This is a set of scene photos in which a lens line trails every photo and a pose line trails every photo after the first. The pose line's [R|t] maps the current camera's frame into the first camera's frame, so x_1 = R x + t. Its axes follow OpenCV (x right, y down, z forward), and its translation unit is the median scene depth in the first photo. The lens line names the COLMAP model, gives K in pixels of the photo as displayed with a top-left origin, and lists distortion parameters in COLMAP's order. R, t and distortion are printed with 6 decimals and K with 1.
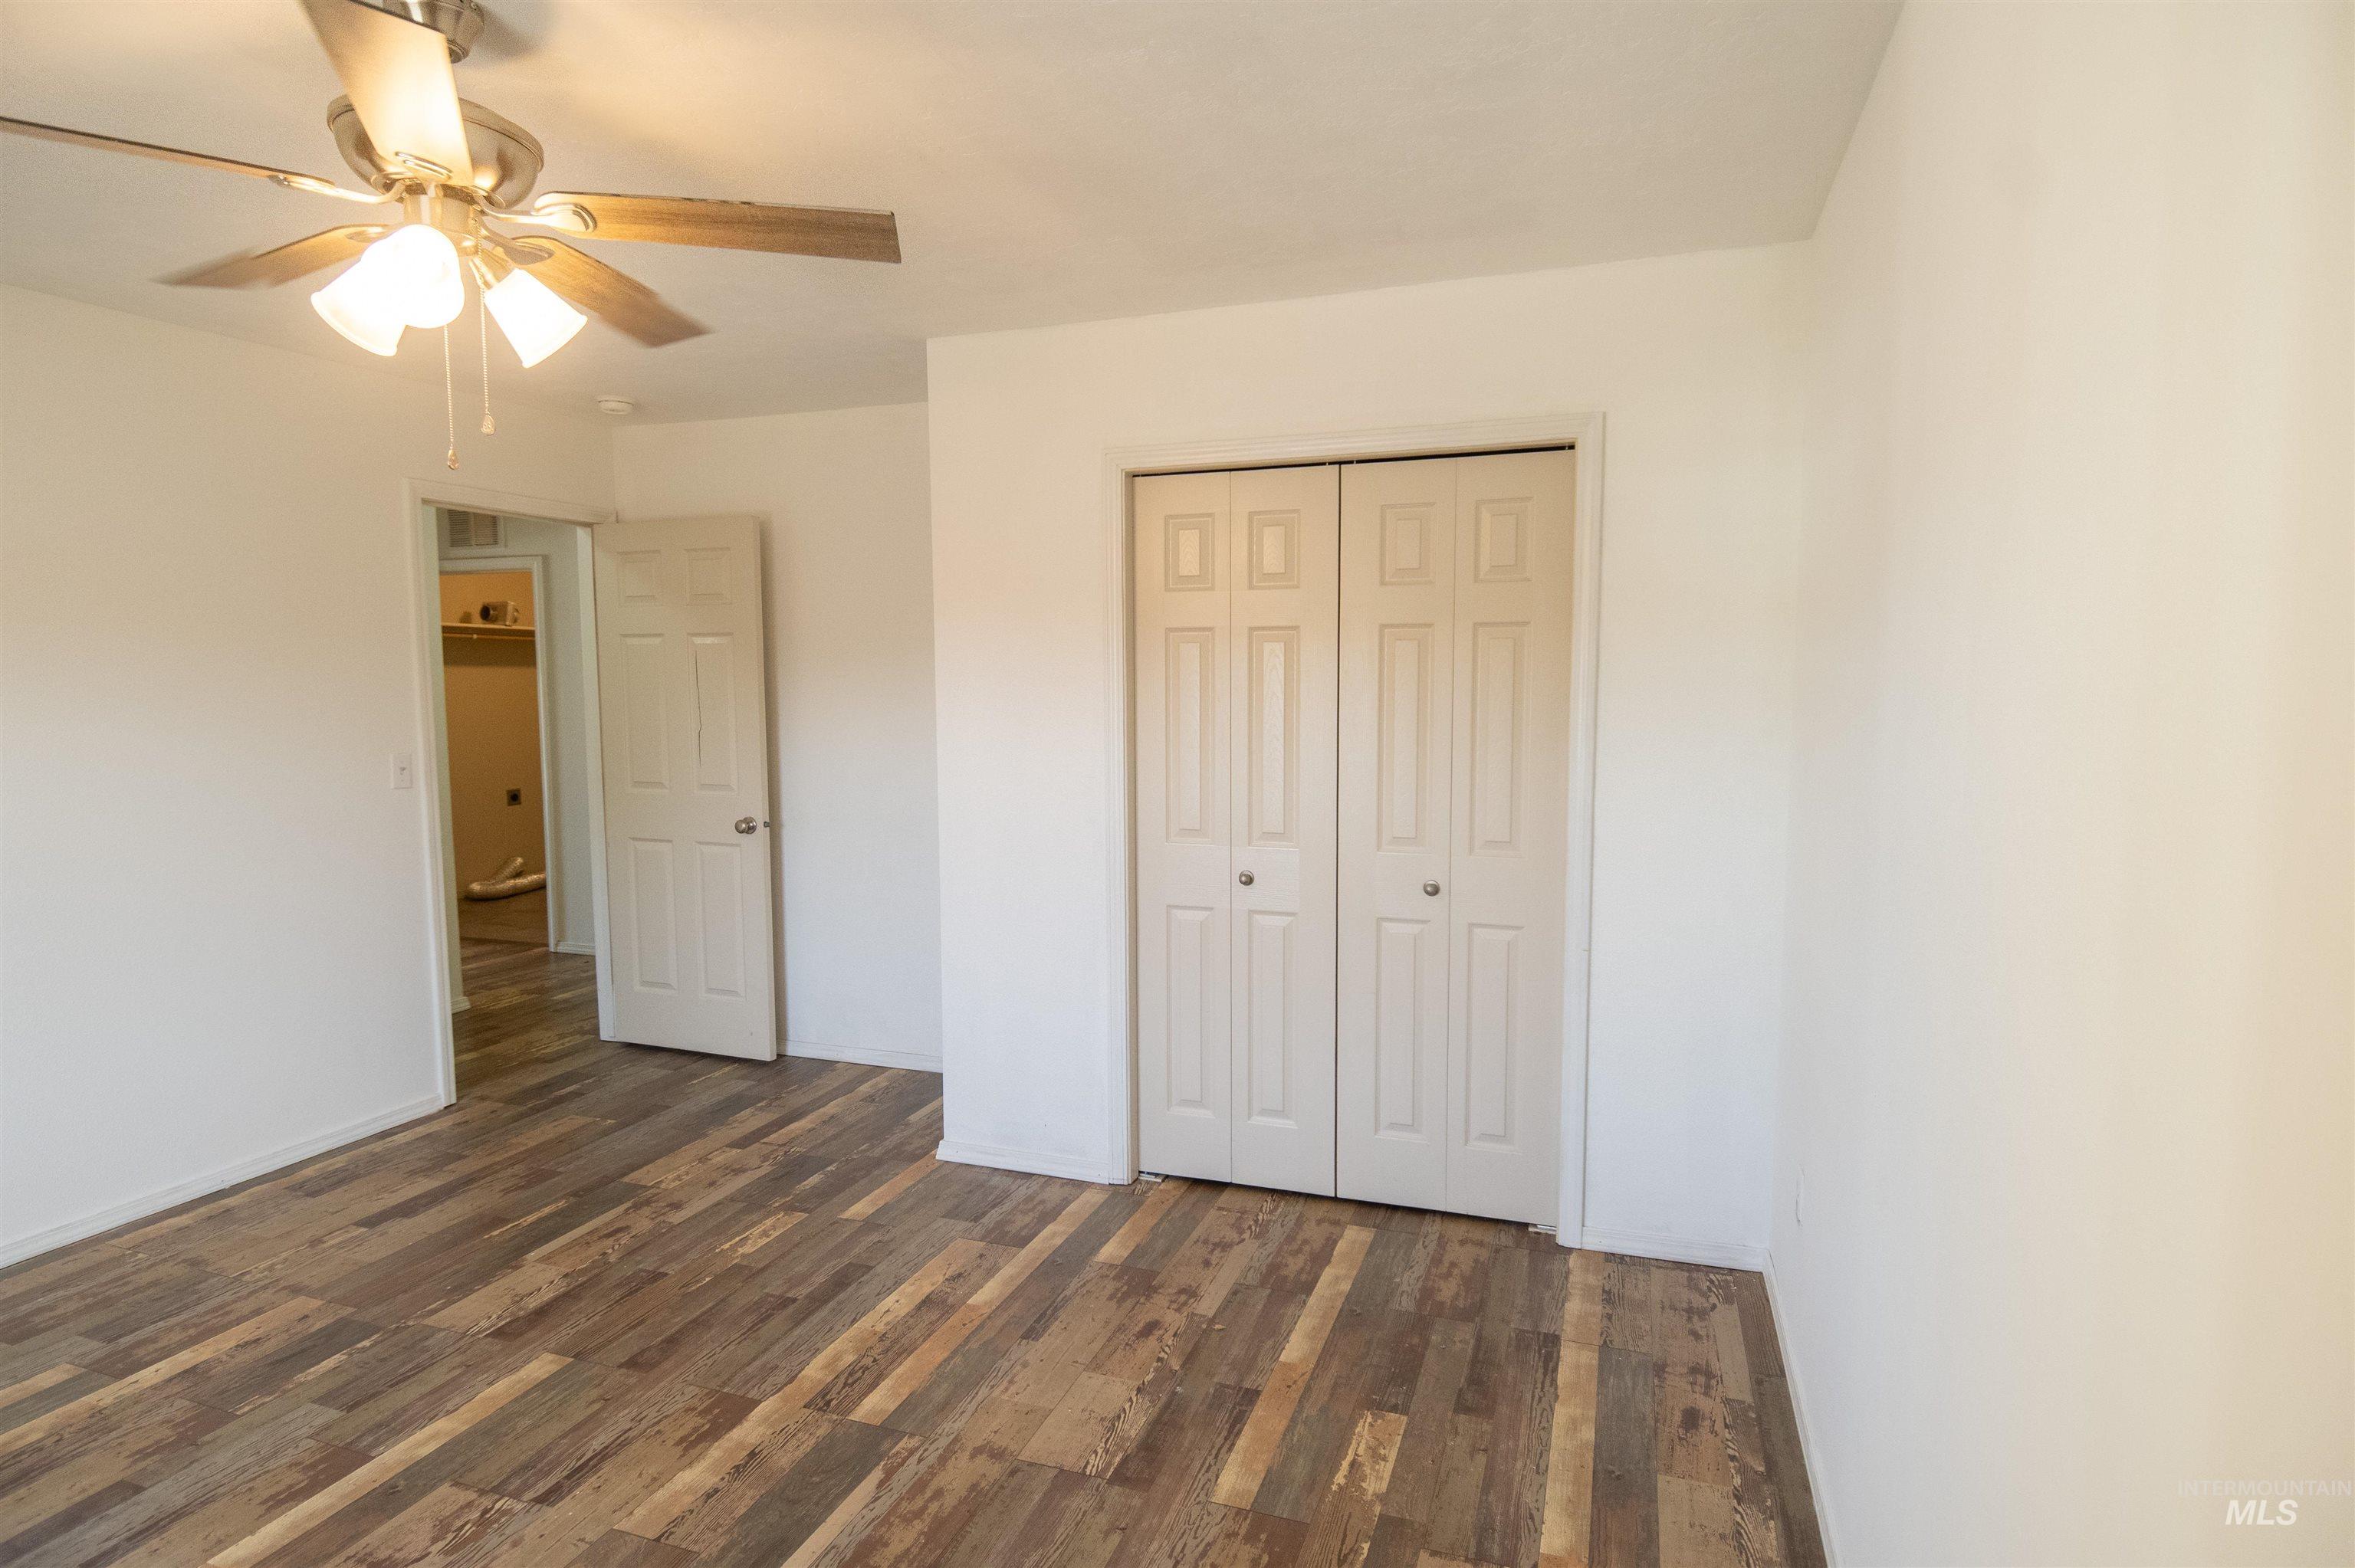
lens RADIAL K [[1262.7, 0, 1183.6], [0, 1262.7, 779.3], [0, 0, 1]] dist [0.015401, -0.022709]
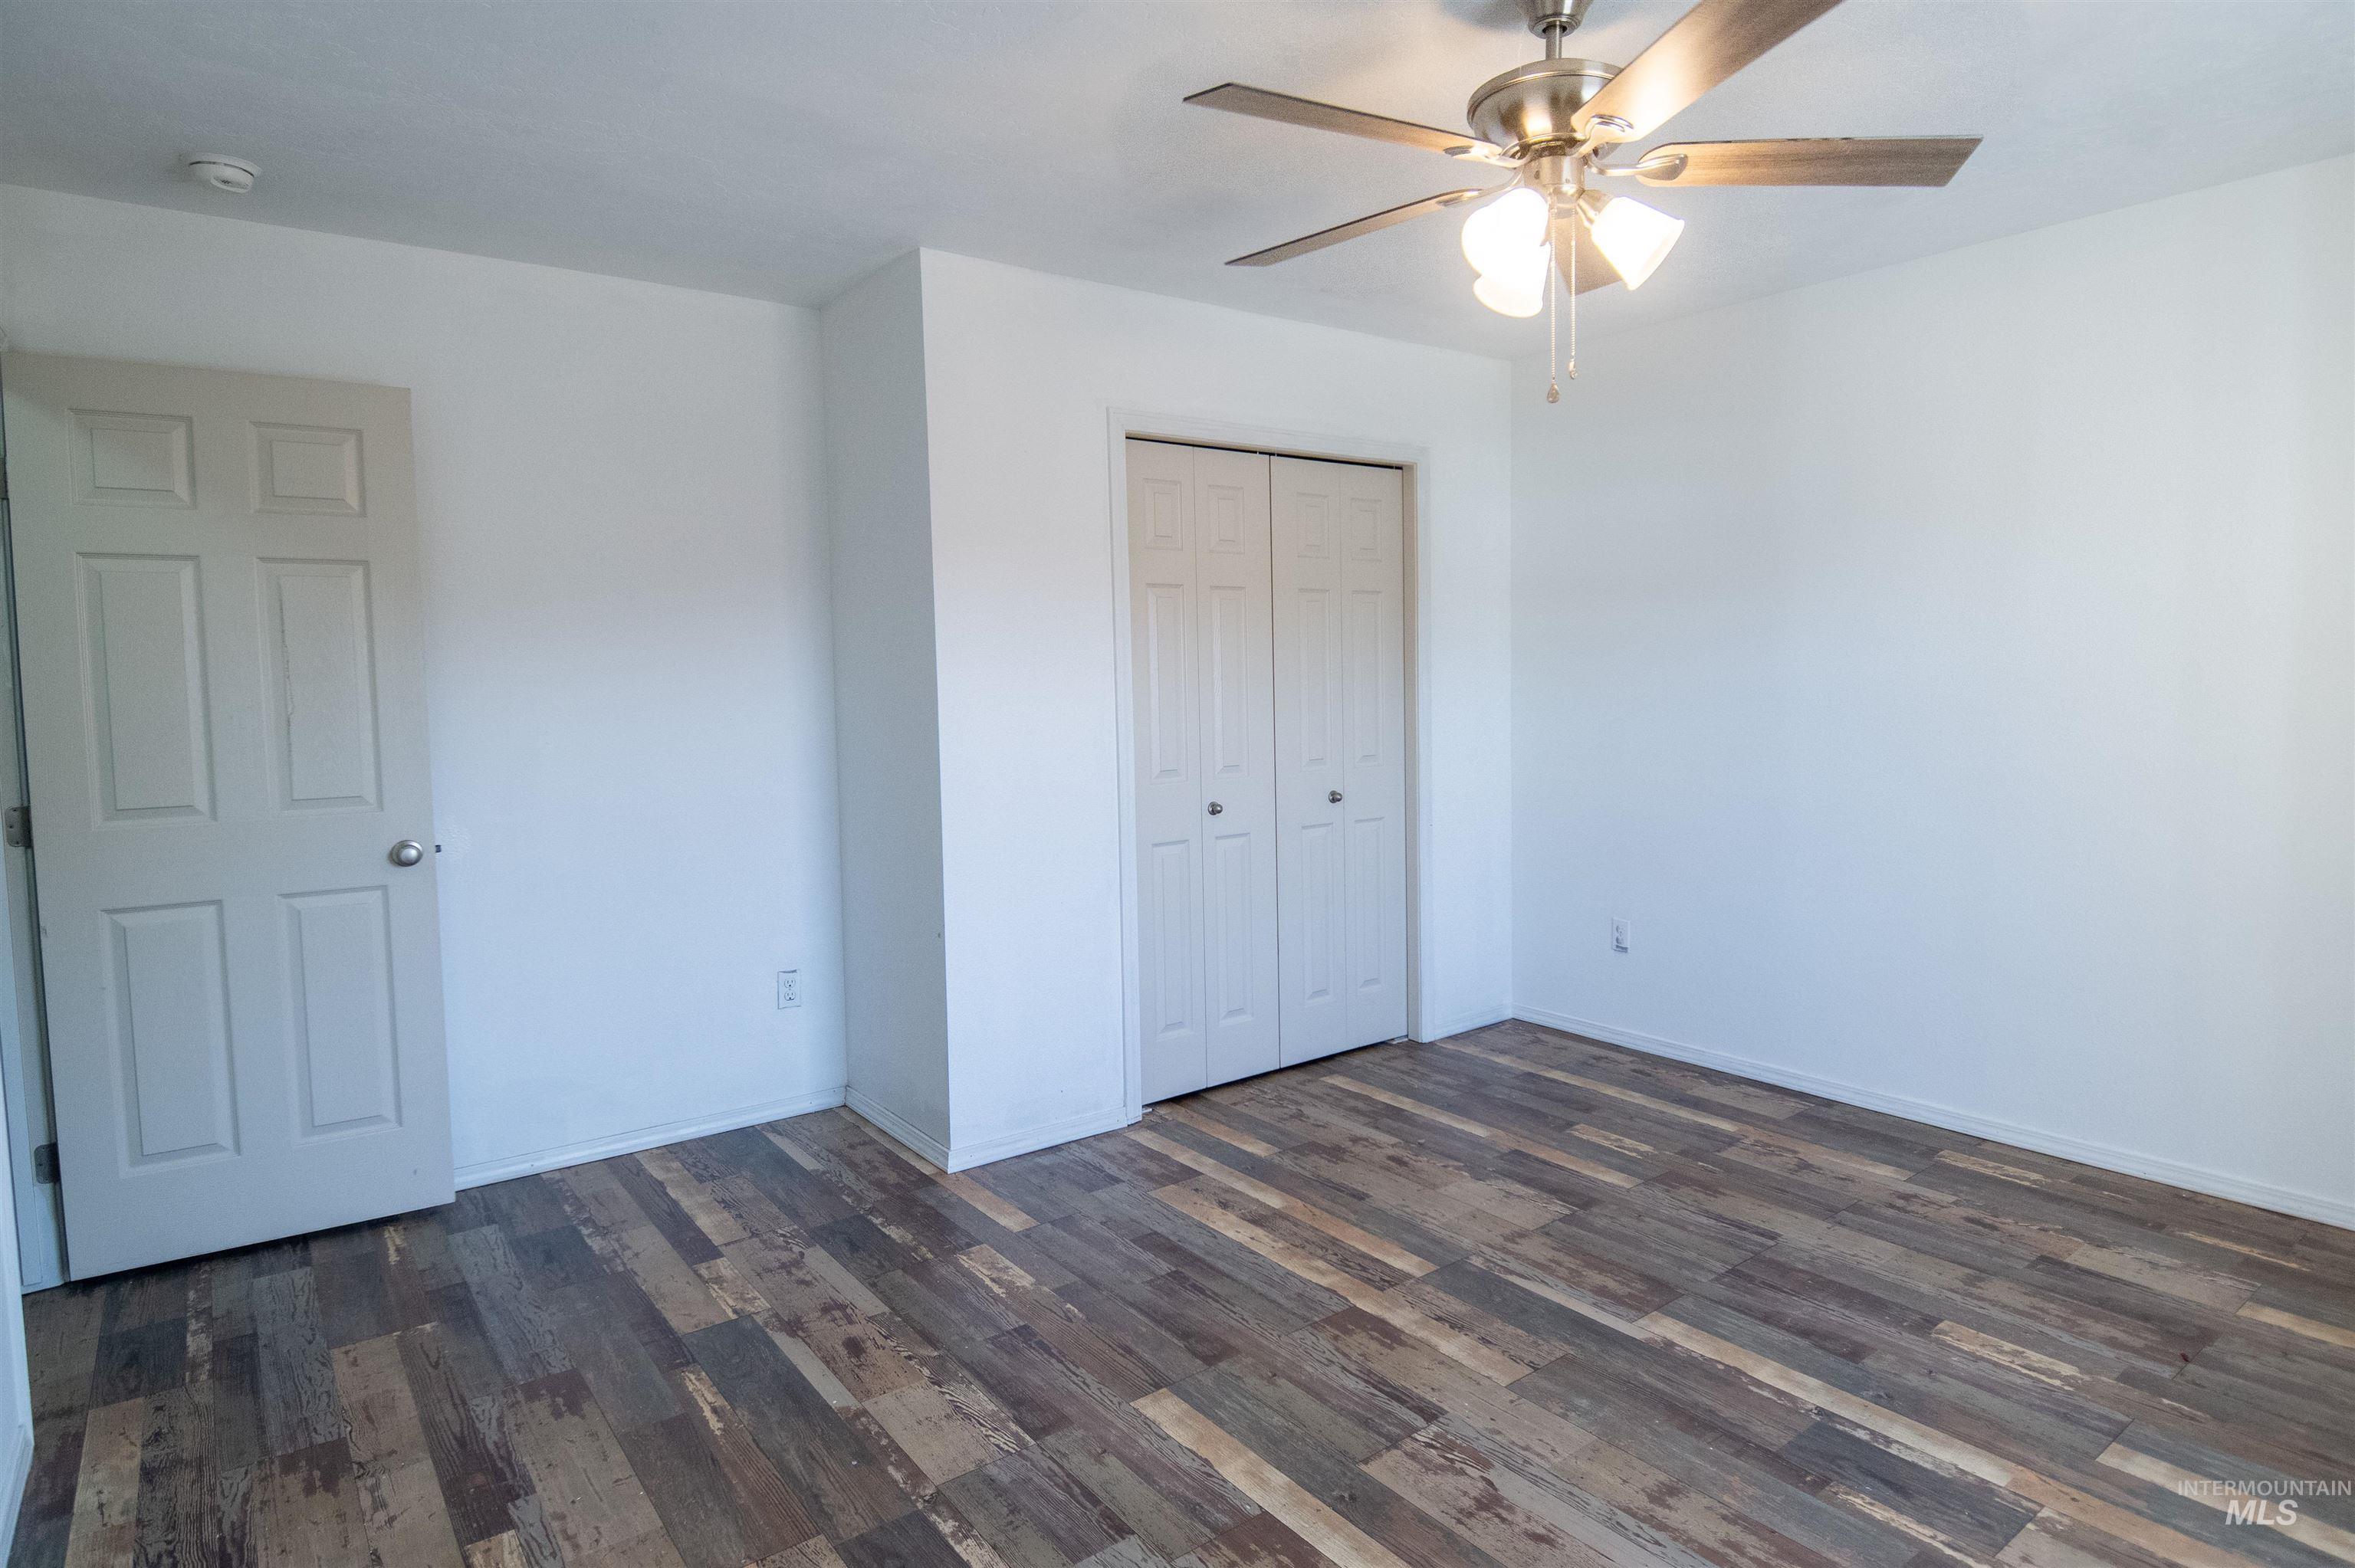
lens RADIAL K [[1262.7, 0, 1147.9], [0, 1262.7, 698.2], [0, 0, 1]] dist [0.015401, -0.022709]
pose [[0.567280, -0.022207, 0.823226, -1.129493], [0.078222, 0.996570, -0.027020, -0.021156], [-0.819802, 0.079722, 0.567071, 0.401421]]
